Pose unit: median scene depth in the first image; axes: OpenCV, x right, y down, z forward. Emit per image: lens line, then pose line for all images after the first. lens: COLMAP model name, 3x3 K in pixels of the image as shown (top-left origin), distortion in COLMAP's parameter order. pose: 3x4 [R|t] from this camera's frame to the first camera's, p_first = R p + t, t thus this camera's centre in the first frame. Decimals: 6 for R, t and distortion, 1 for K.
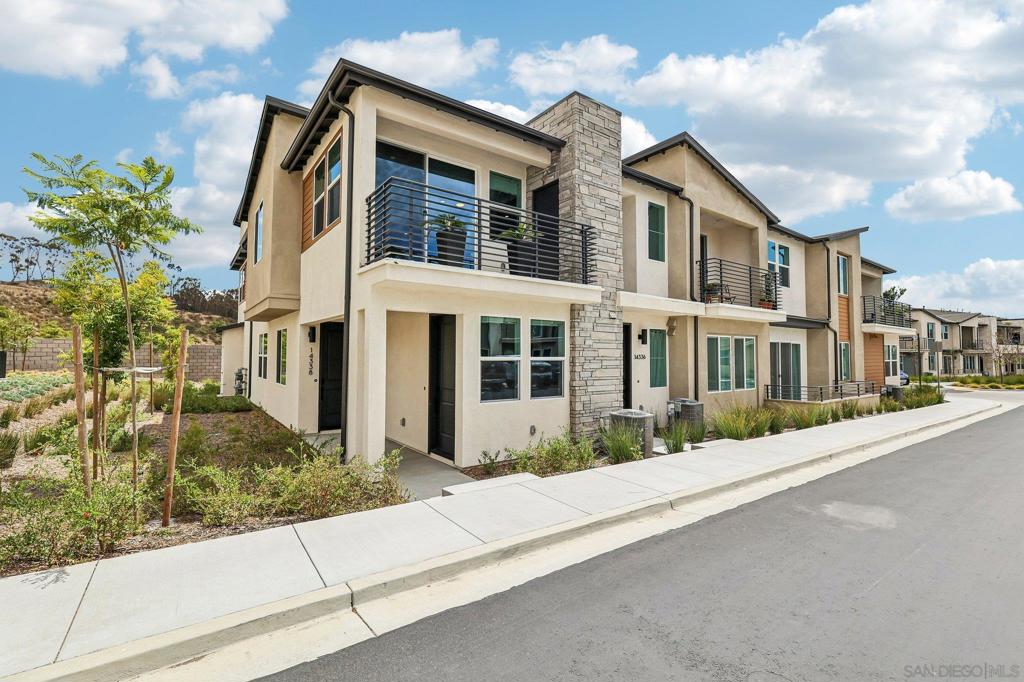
lens RADIAL K [[444.5, 0, 510.6], [0, 444.5, 336.9], [0, 0, 1]] dist [0.001236, -0.000122]
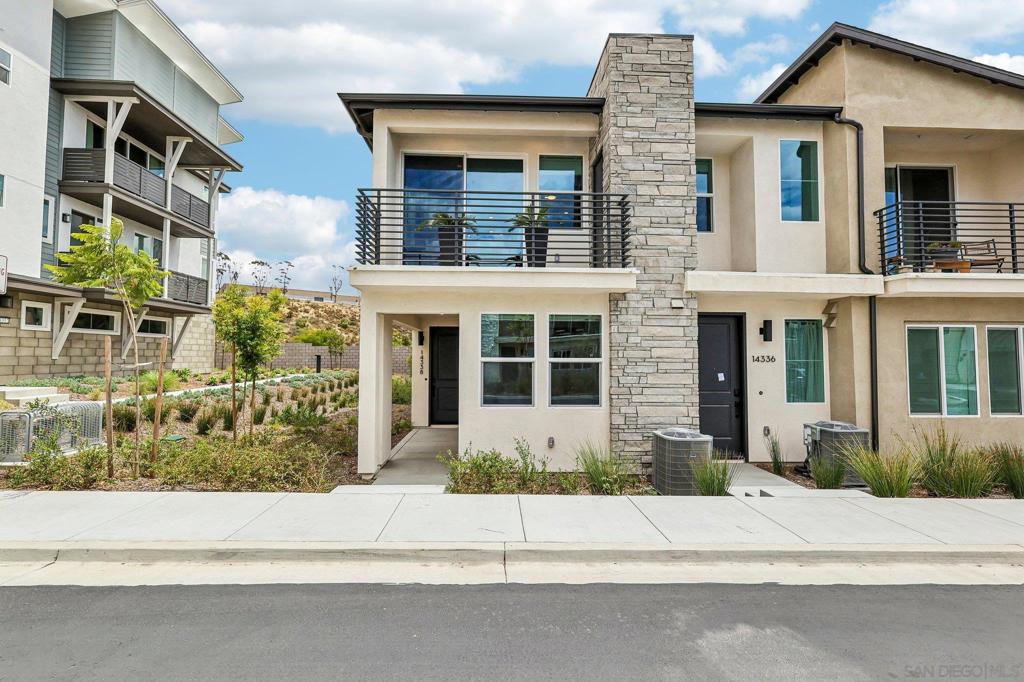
lens RADIAL K [[444.5, 0, 510.6], [0, 444.5, 336.9], [0, 0, 1]] dist [0.001236, -0.000122]
pose [[0.834843, -0.025384, -0.549902, 0.420007], [0.020625, 0.999677, -0.014834, 0.014222], [0.550101, 0.001042, 0.835097, 0.210511]]
